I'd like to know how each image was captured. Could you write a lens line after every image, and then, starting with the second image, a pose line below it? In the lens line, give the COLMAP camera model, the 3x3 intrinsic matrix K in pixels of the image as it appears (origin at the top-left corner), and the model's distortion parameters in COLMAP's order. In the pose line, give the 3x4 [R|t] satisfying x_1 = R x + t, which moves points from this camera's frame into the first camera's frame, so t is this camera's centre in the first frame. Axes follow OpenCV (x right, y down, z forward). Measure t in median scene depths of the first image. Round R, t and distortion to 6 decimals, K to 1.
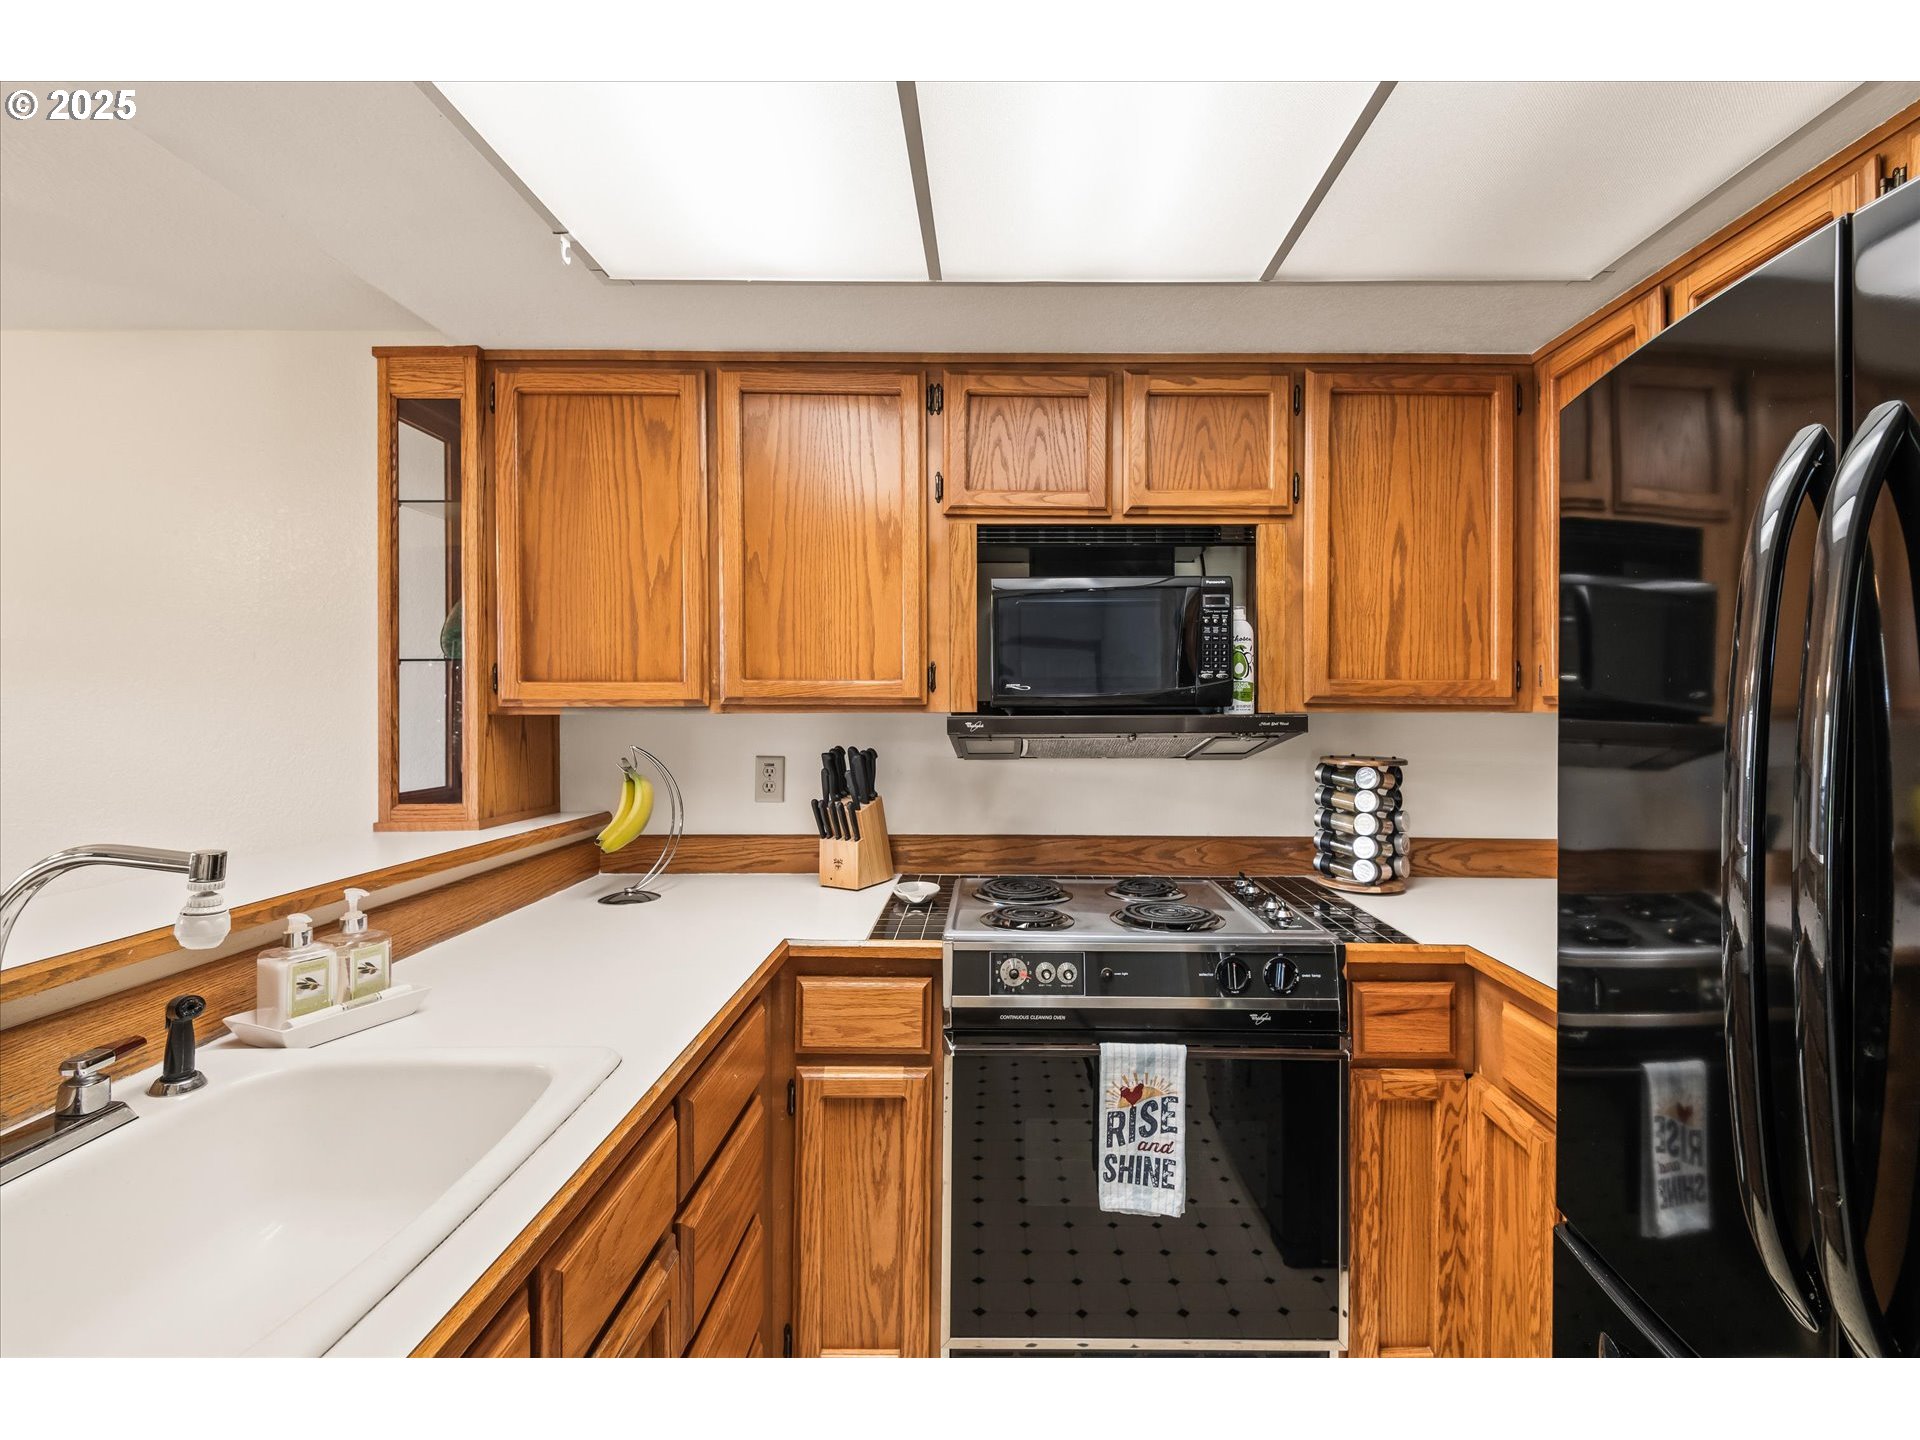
lens RADIAL K [[868.6, 0, 994.5], [0, 868.6, 705.1], [0, 0, 1]] dist [0.037626, -0.024406]
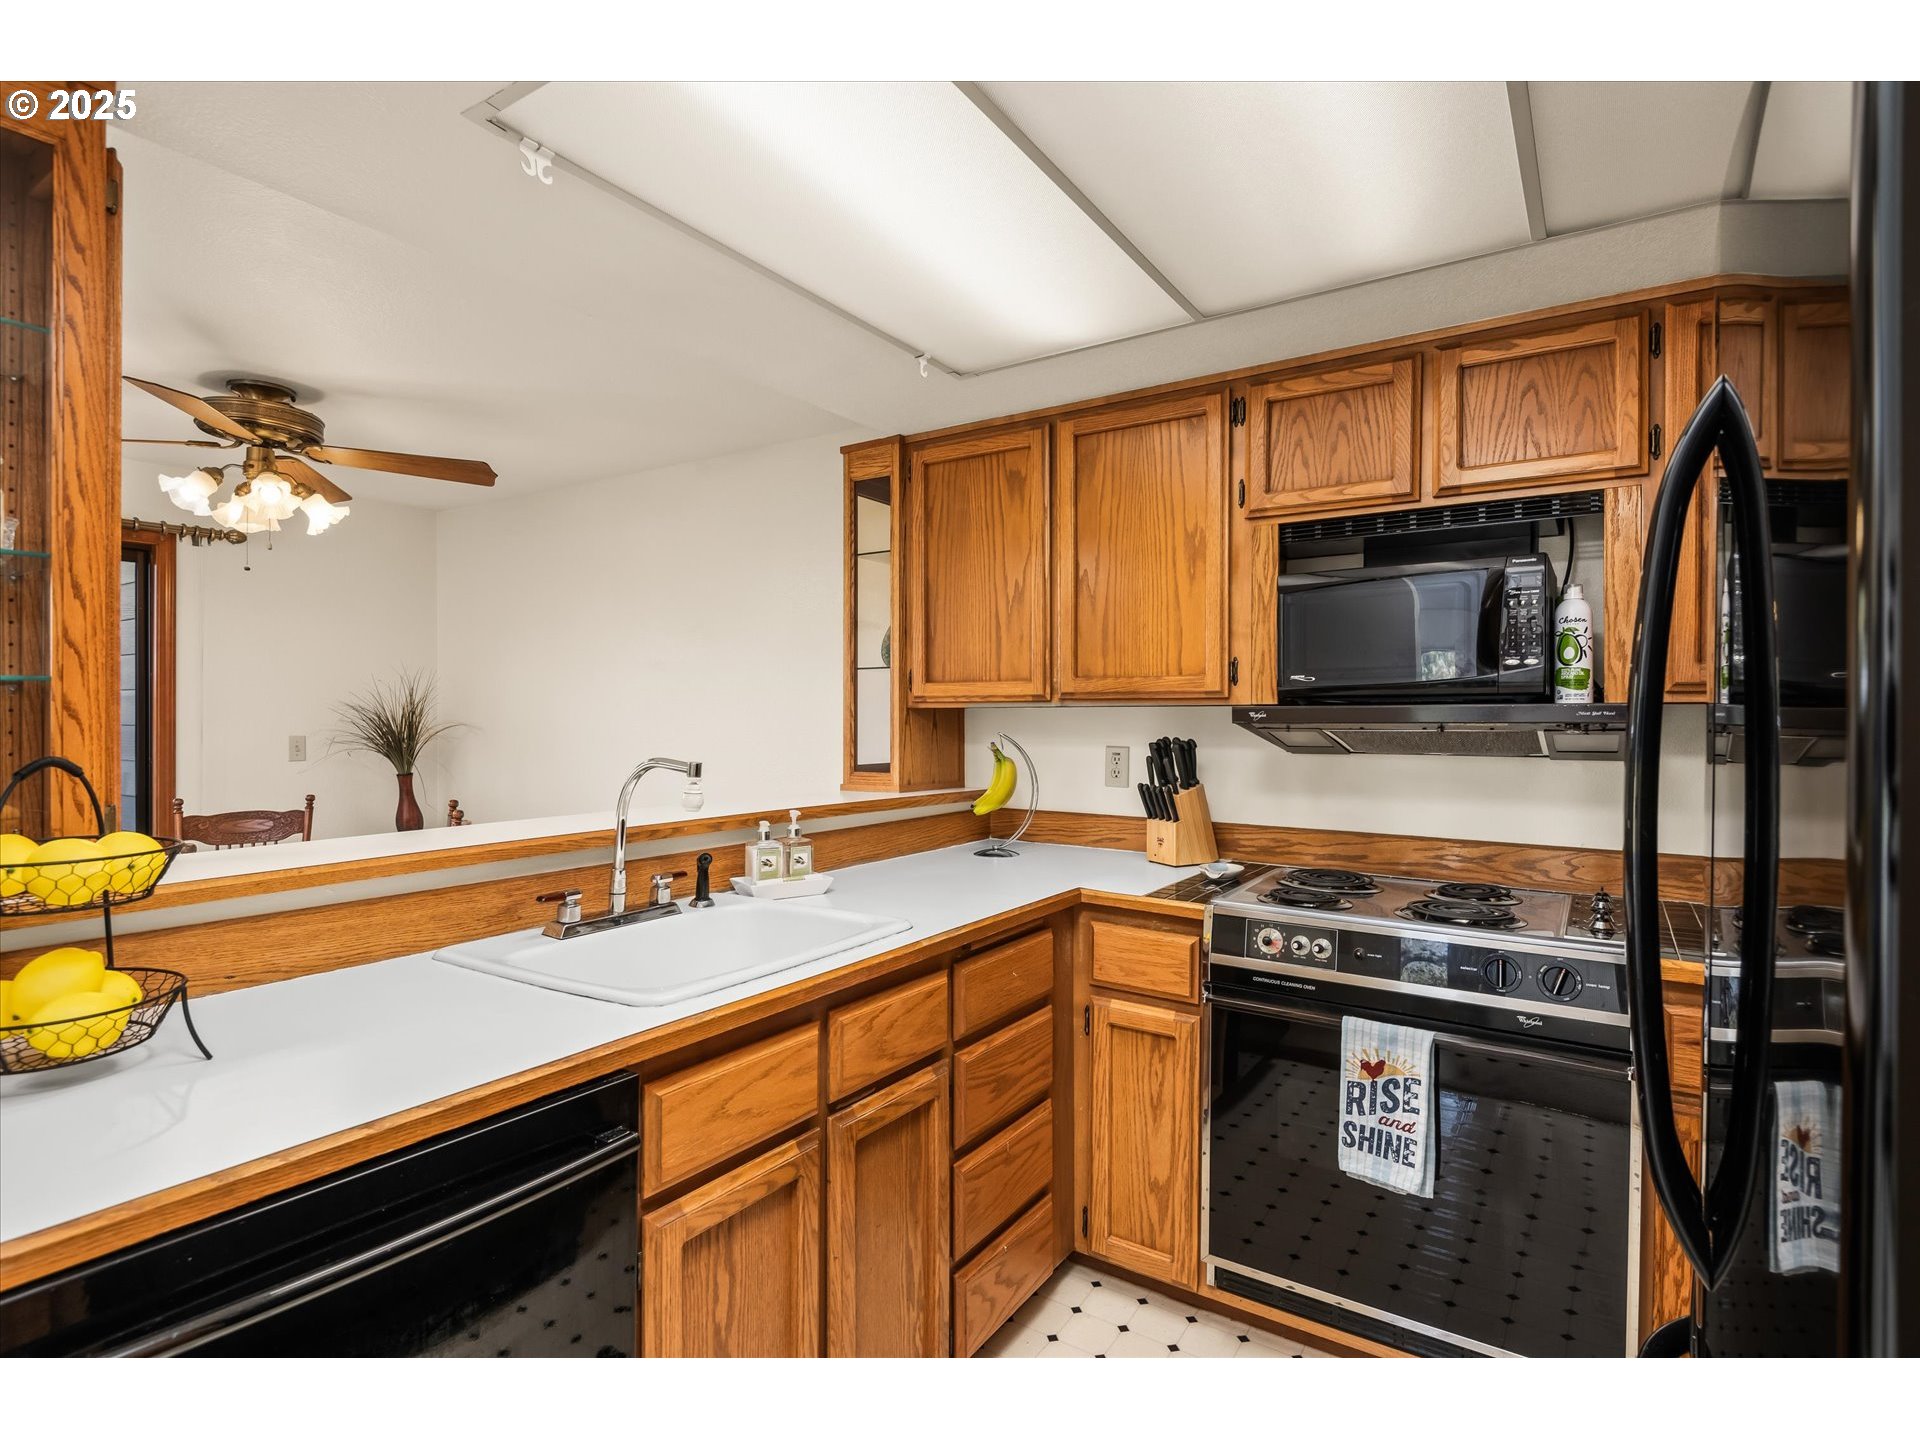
lens RADIAL K [[955.8, 0, 960.0], [0, 955.8, 720.0], [0, 0, 1]] dist [0.019028, -0.000788]
pose [[0.832502, 0.004214, -0.554006, 0.304789], [-0.003939, 0.999991, 0.001687, 0.027199], [0.554008, 0.000778, 0.832511, -0.172656]]
